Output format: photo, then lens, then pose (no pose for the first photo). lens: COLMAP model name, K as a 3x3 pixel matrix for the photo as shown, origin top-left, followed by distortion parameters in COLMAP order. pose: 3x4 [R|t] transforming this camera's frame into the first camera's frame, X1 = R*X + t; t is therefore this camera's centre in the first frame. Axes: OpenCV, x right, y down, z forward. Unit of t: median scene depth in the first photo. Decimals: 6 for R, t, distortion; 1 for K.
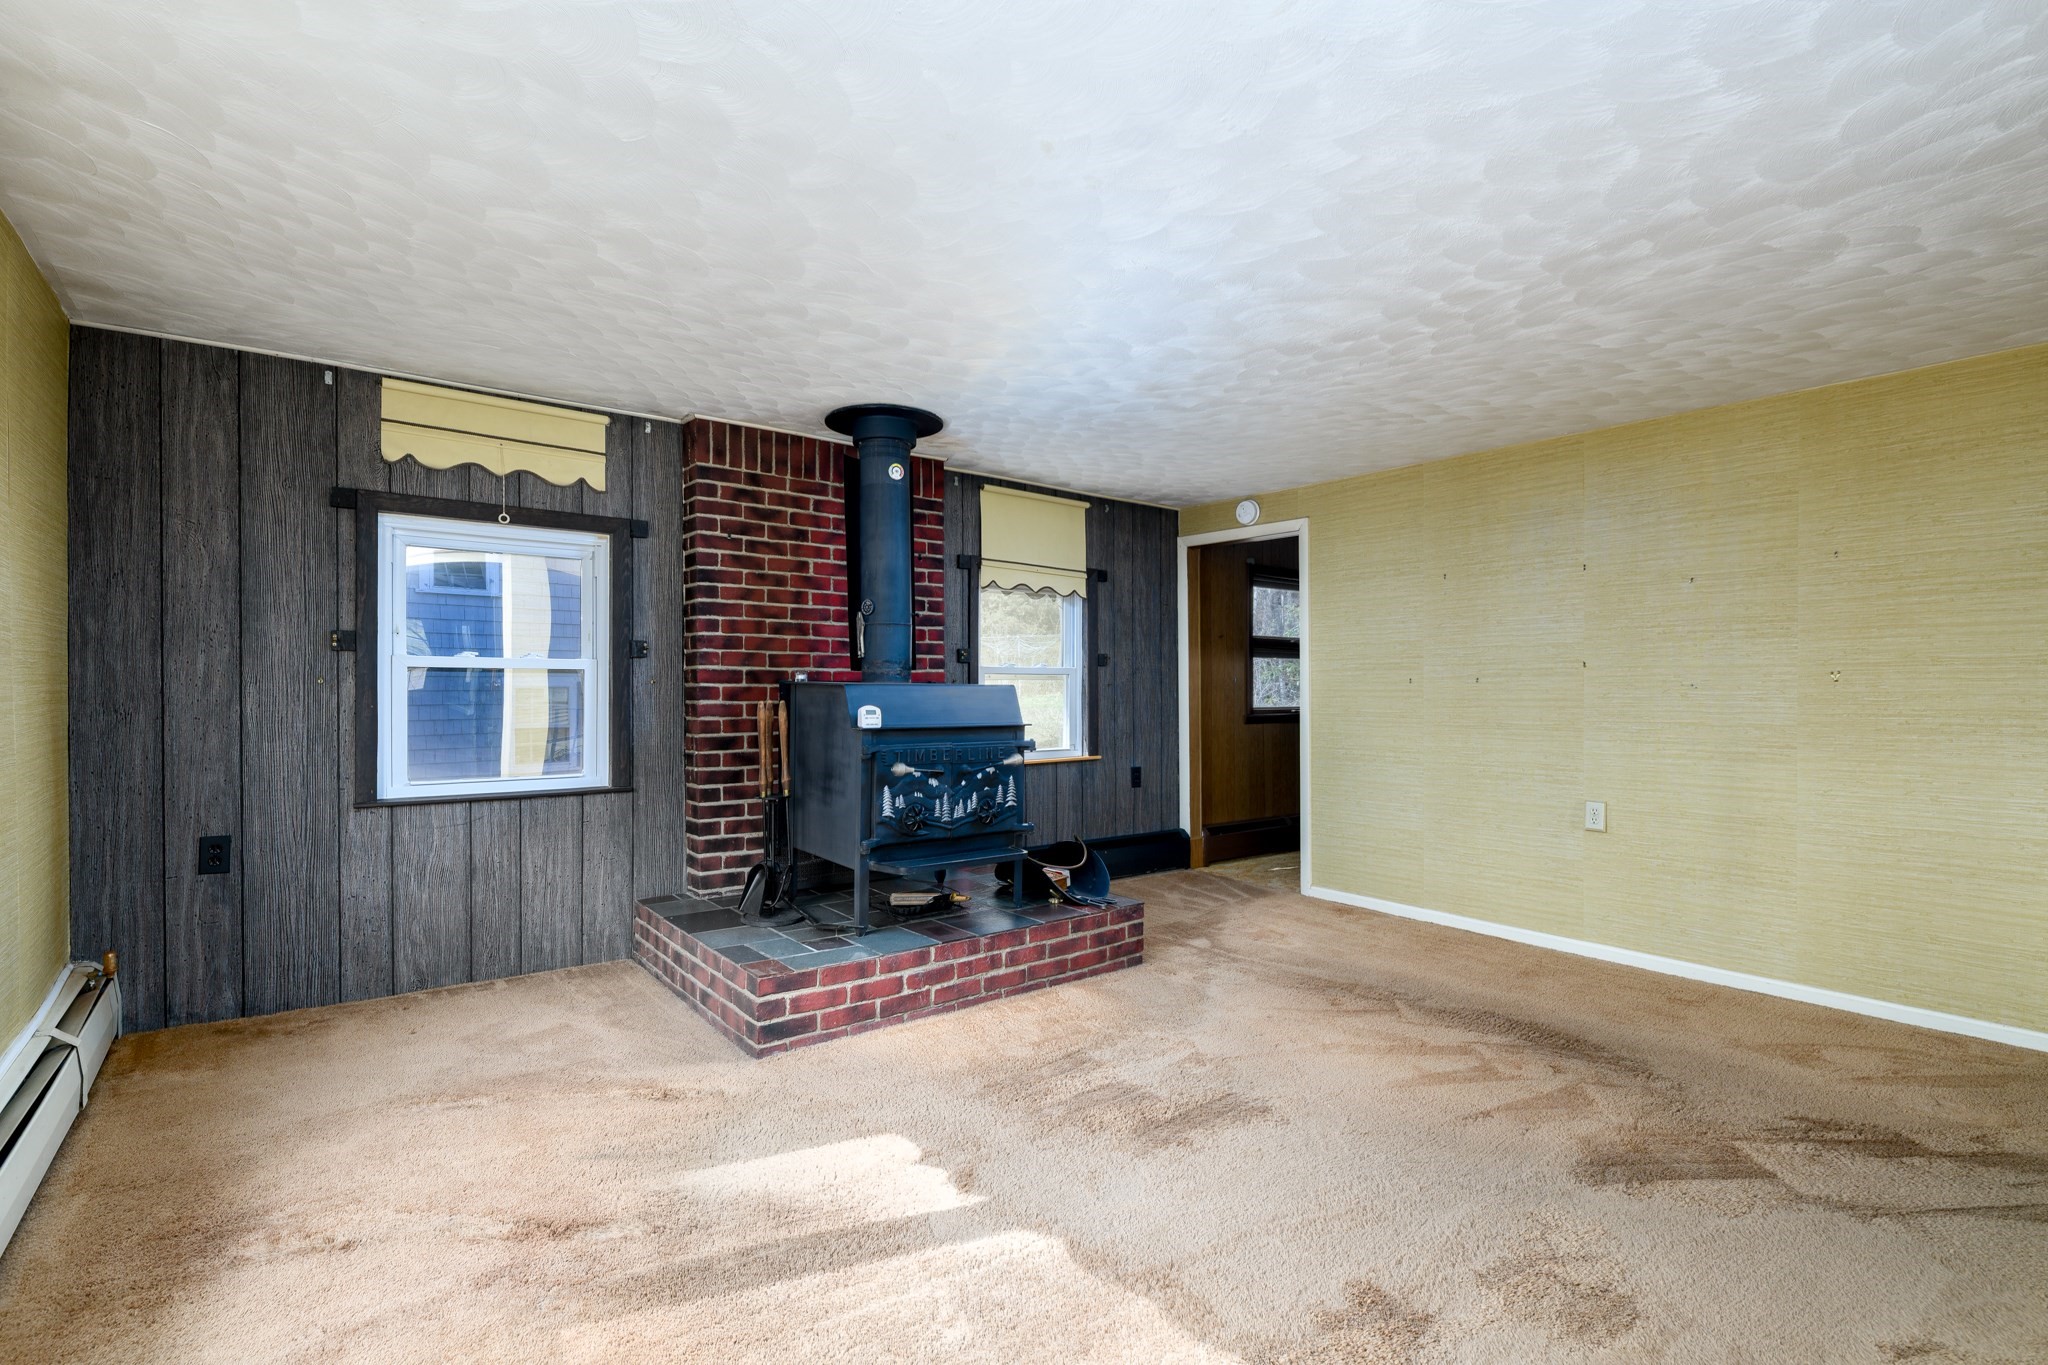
lens RADIAL K [[933.9, 0, 1018.0], [0, 933.9, 689.2], [0, 0, 1]] dist [0.000408, 0.000017]
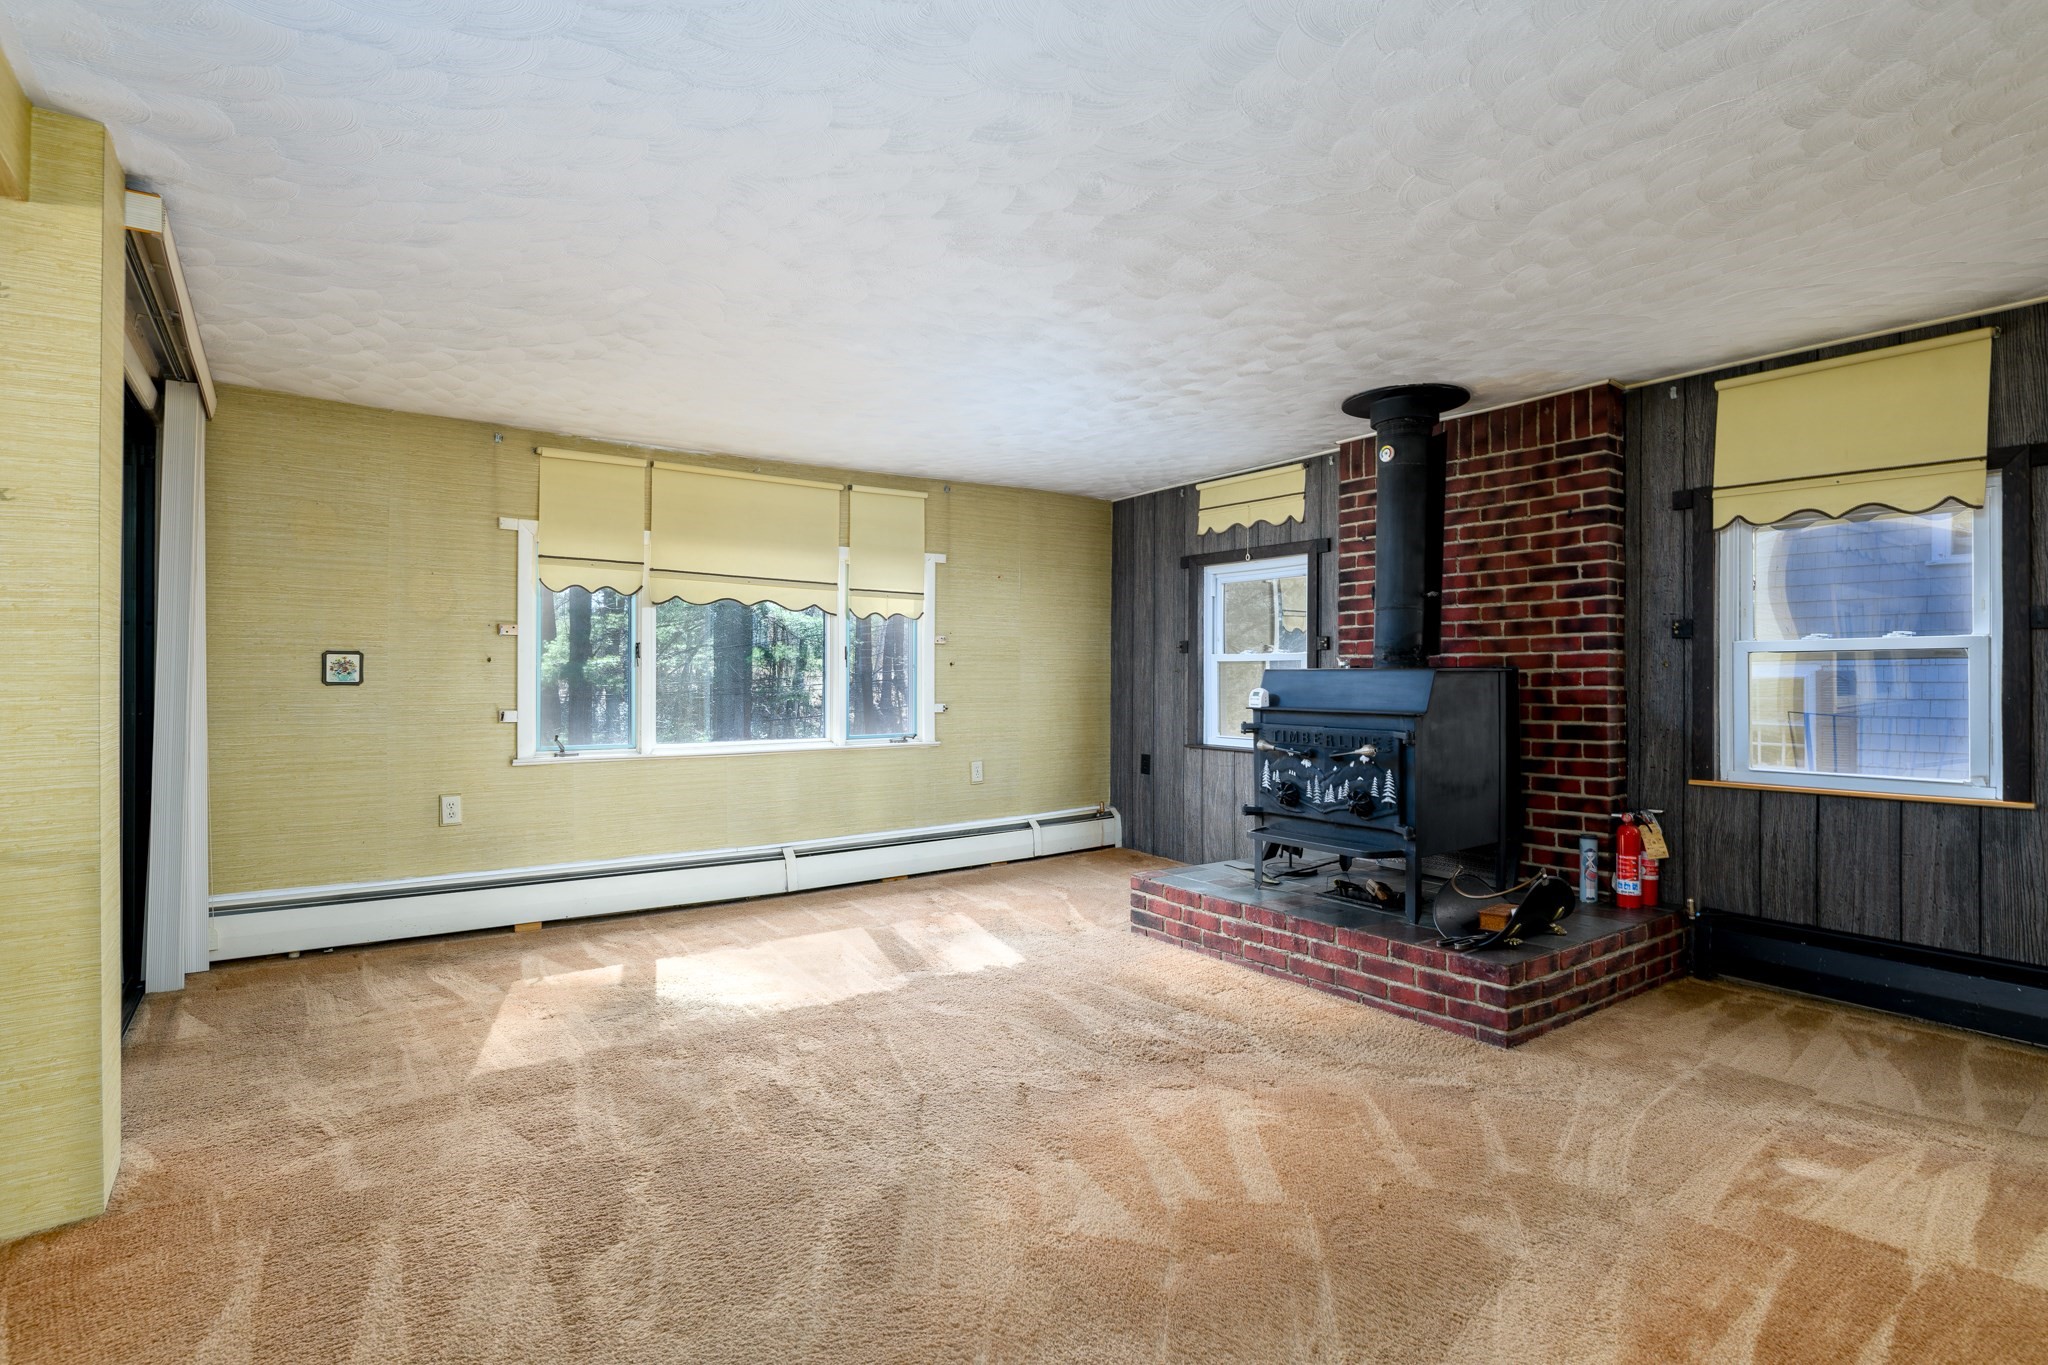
lens RADIAL K [[1025.3, 0, 1024.0], [0, 1025.3, 682.5], [0, 0, 1]] dist [-0.002370, -0.000383]
pose [[-0.036689, 0.002246, -0.999324, 1.046039], [-0.004240, 0.999988, 0.002403, 0.007937], [0.999318, 0.004325, -0.036679, 0.717590]]
